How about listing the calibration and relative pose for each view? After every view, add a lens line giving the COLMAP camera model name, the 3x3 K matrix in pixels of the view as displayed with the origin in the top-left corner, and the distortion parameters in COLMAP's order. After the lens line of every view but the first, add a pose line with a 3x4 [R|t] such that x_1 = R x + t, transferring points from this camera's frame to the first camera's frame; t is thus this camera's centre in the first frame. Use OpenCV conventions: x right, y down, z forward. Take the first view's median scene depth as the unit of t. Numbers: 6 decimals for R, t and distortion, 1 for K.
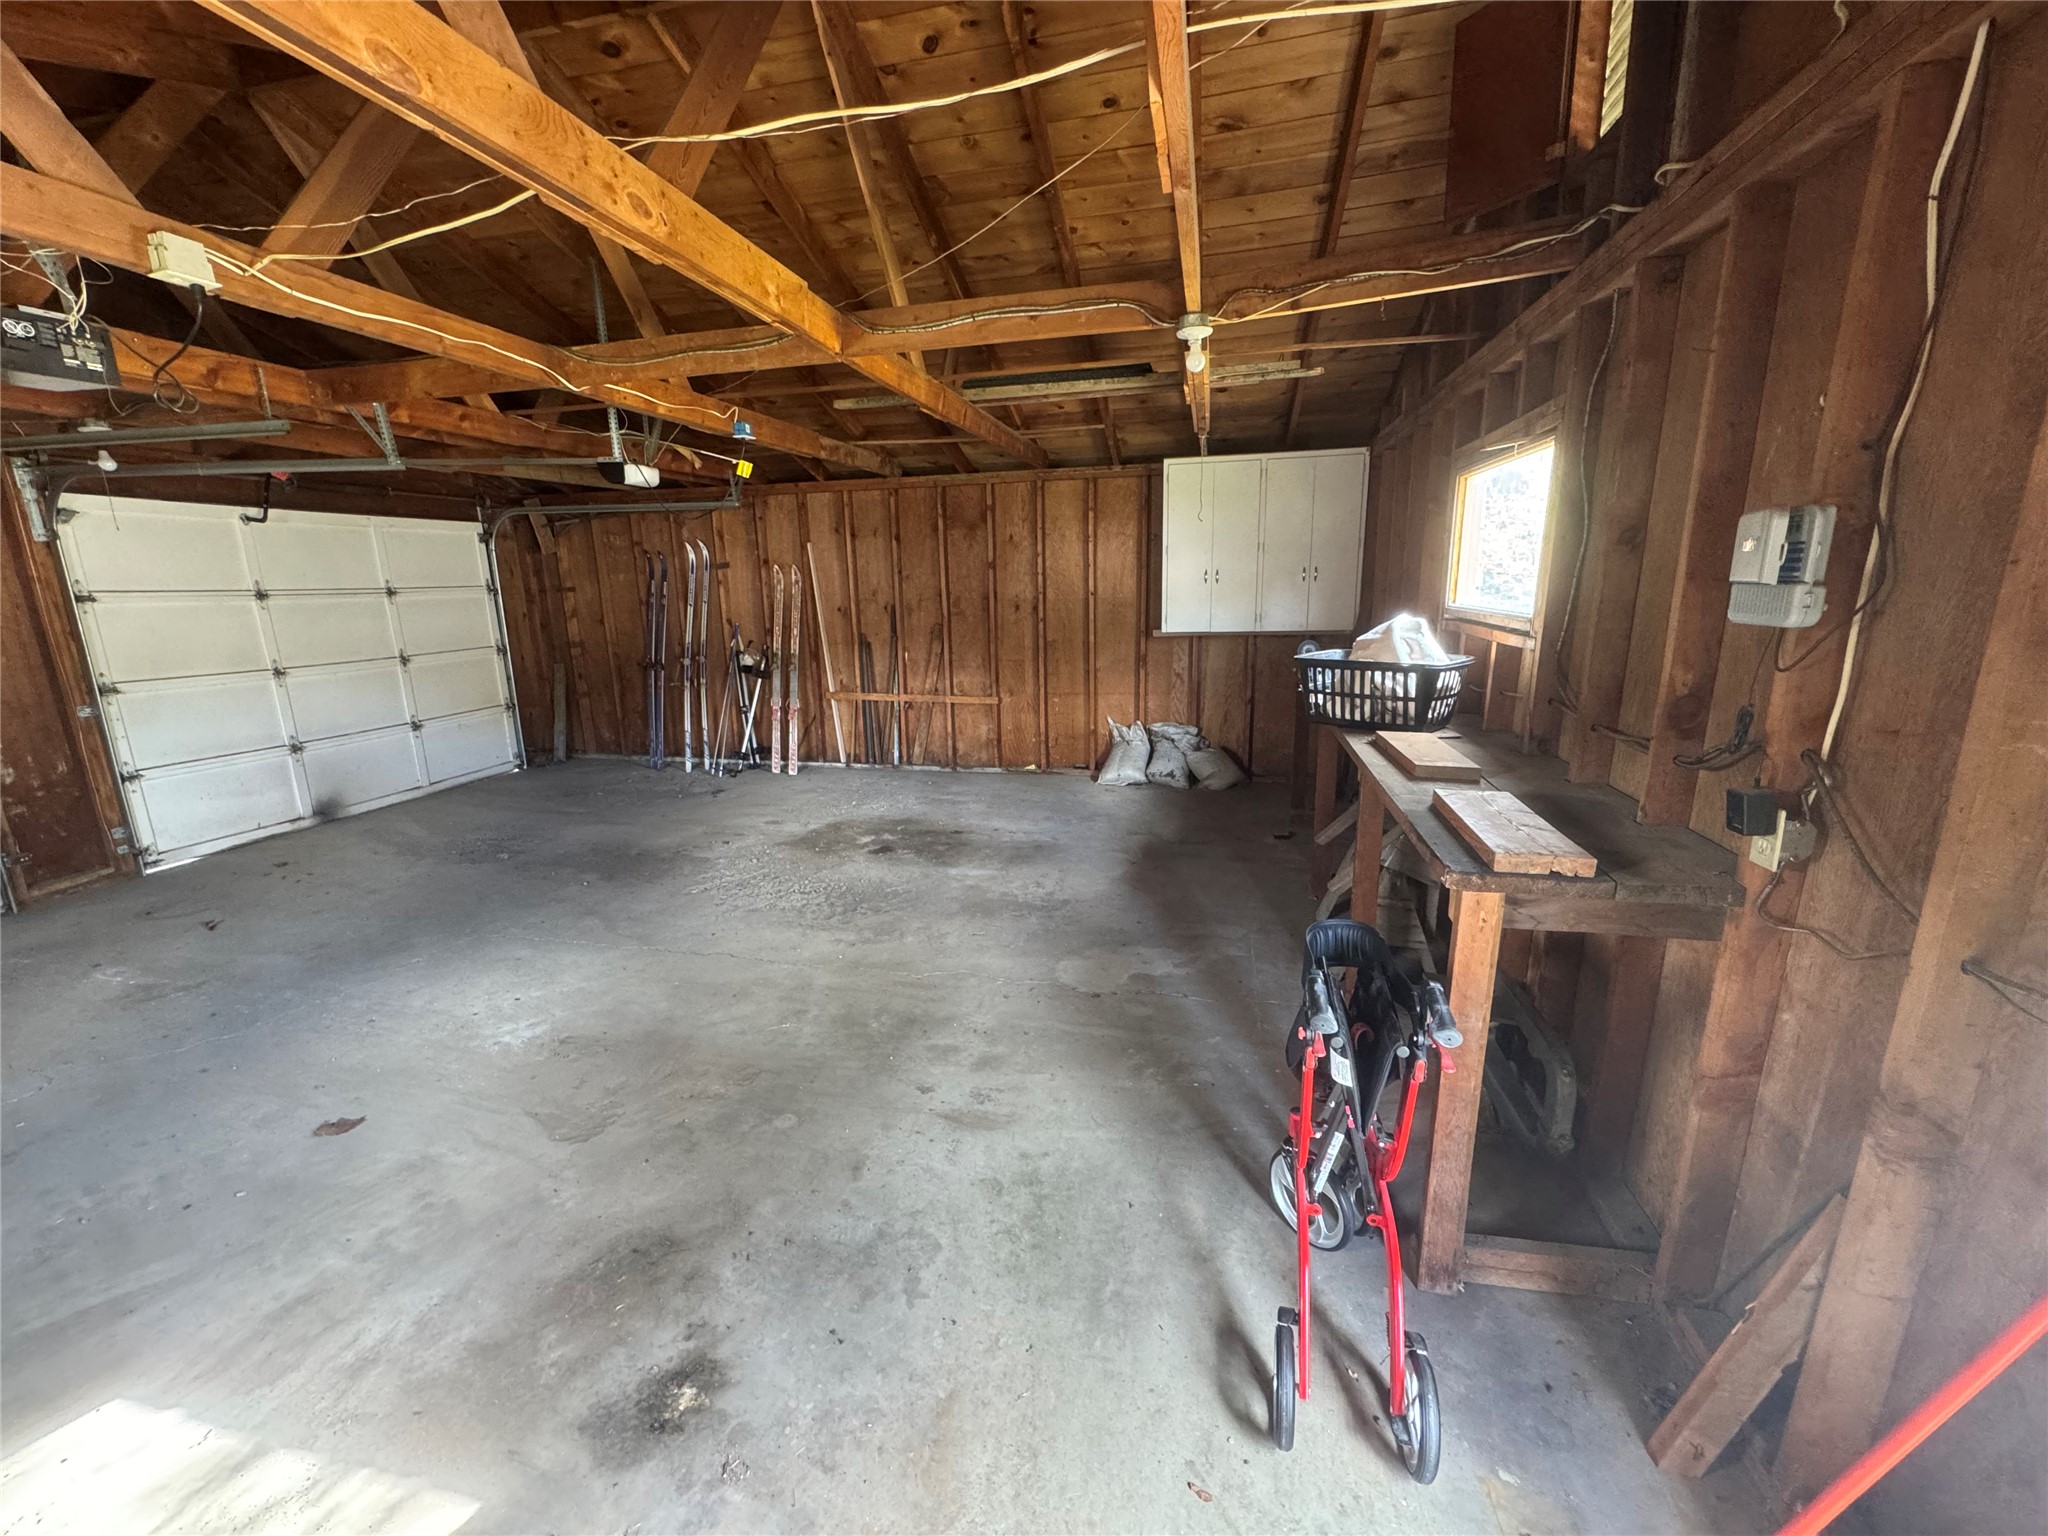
lens RADIAL K [[814.1, 0, 1022.1], [0, 814.1, 767.8], [0, 0, 1]] dist [-0.005603, 0.000596]
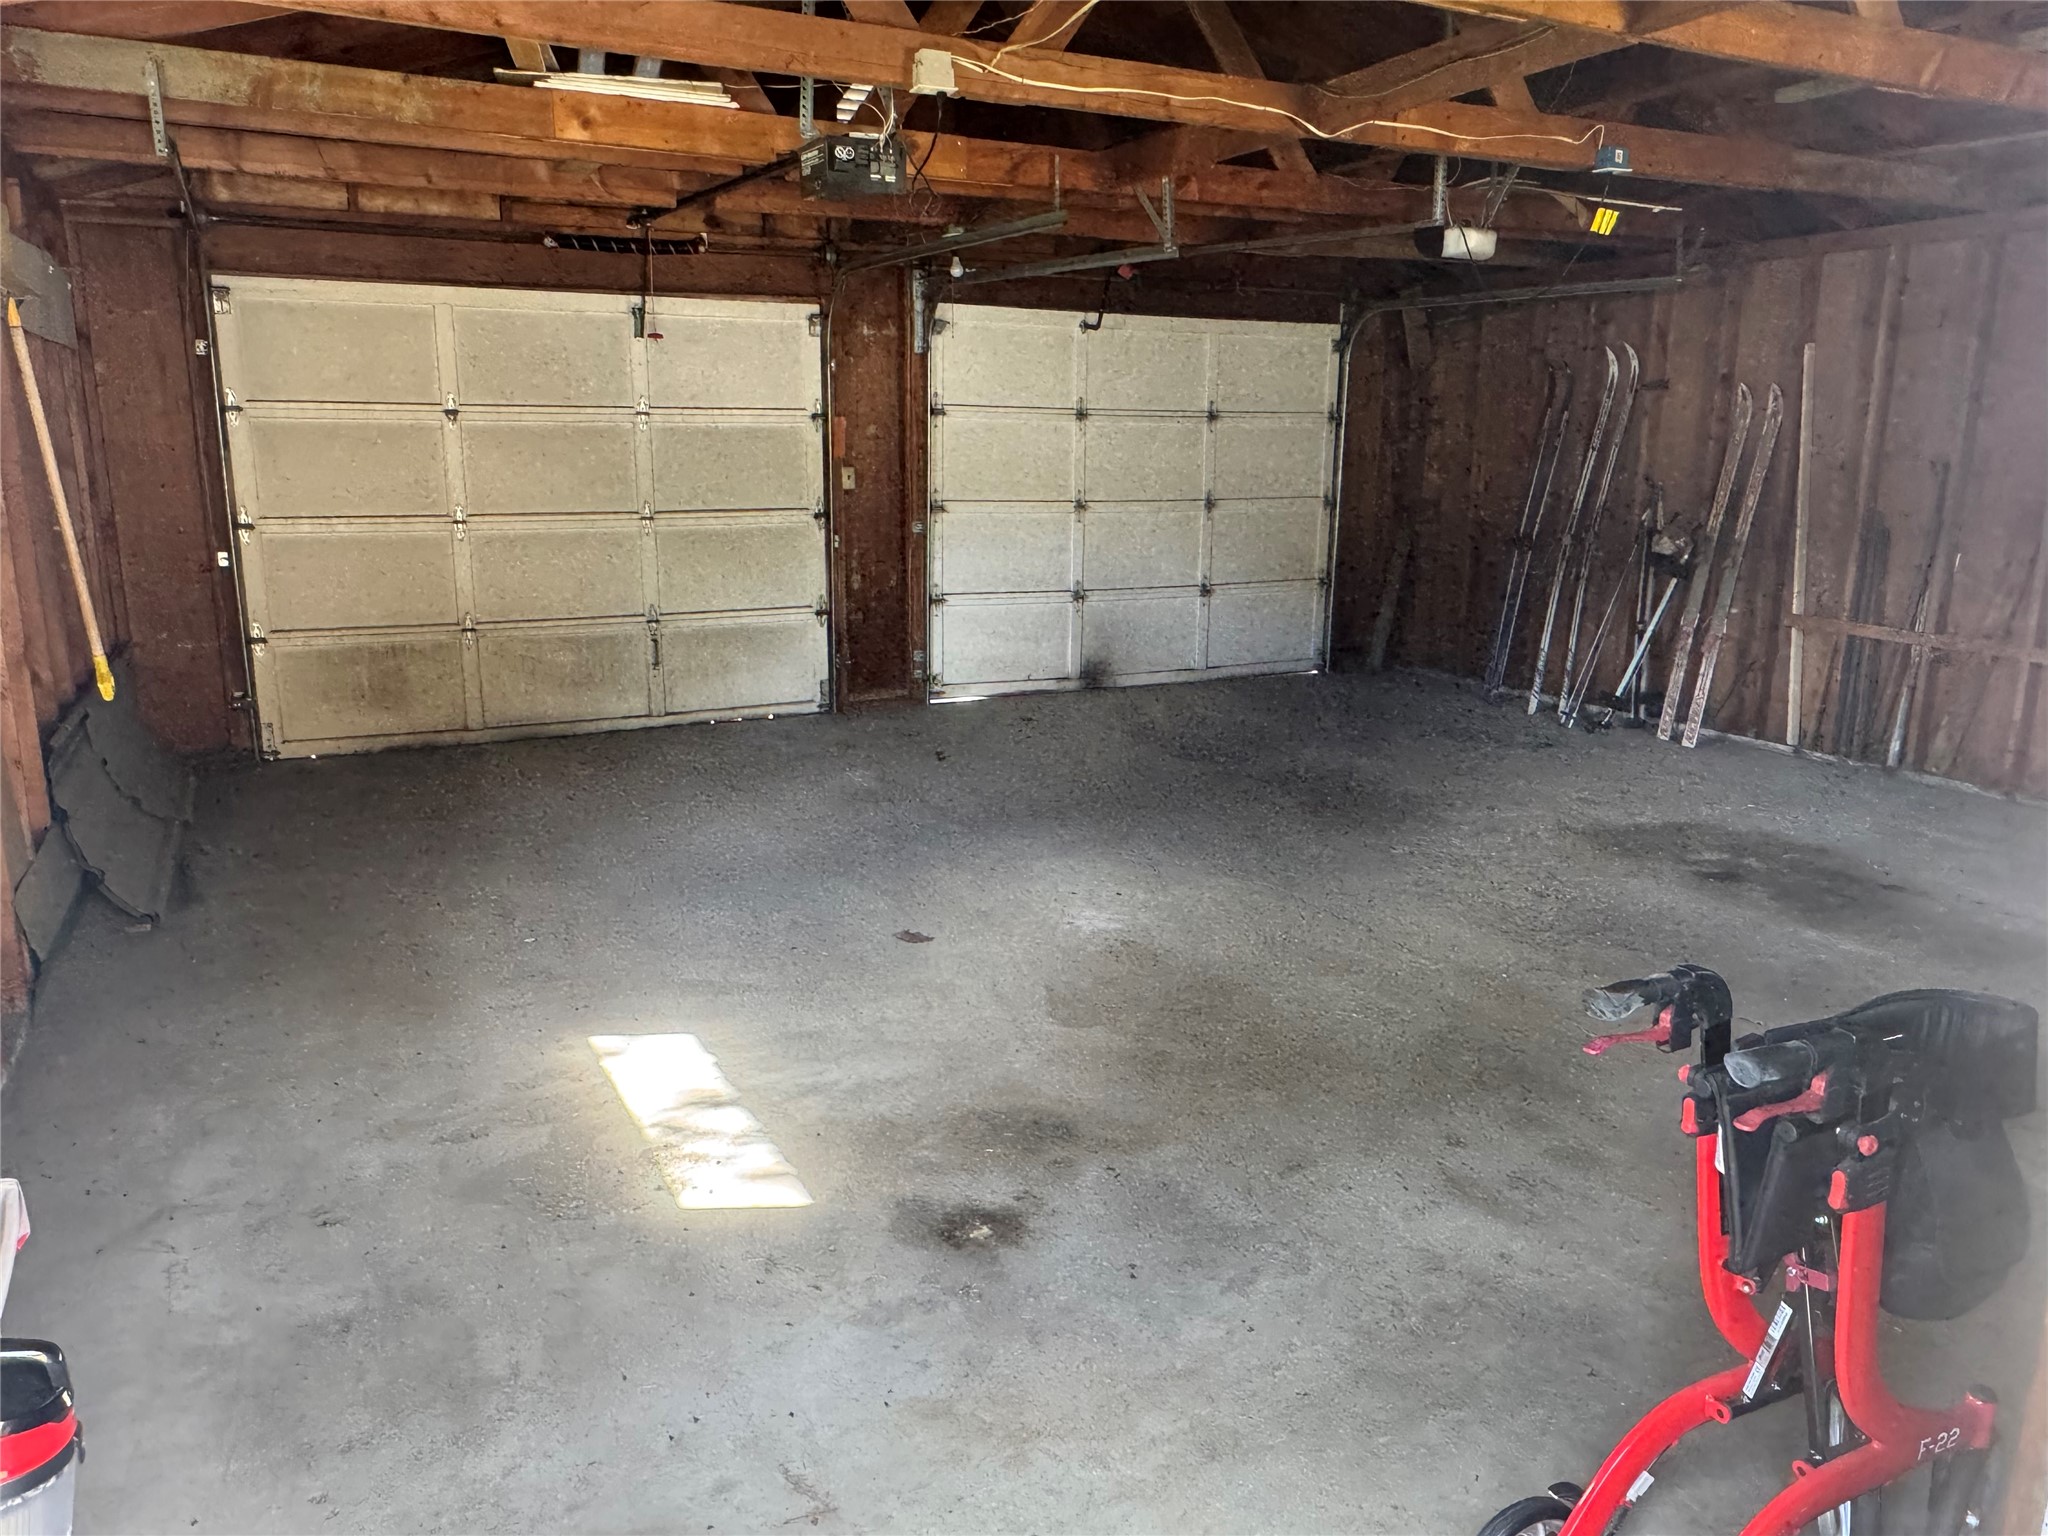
lens RADIAL K [[1449.5, 0, 1022.8], [0, 1449.5, 767.8], [0, 0, 1]] dist [-0.014507, 0.003815]
pose [[0.641599, 0.193883, -0.742132, 0.250988], [-0.192425, 0.977271, 0.088955, 0.031157], [0.742511, 0.085732, 0.664324, -0.040343]]
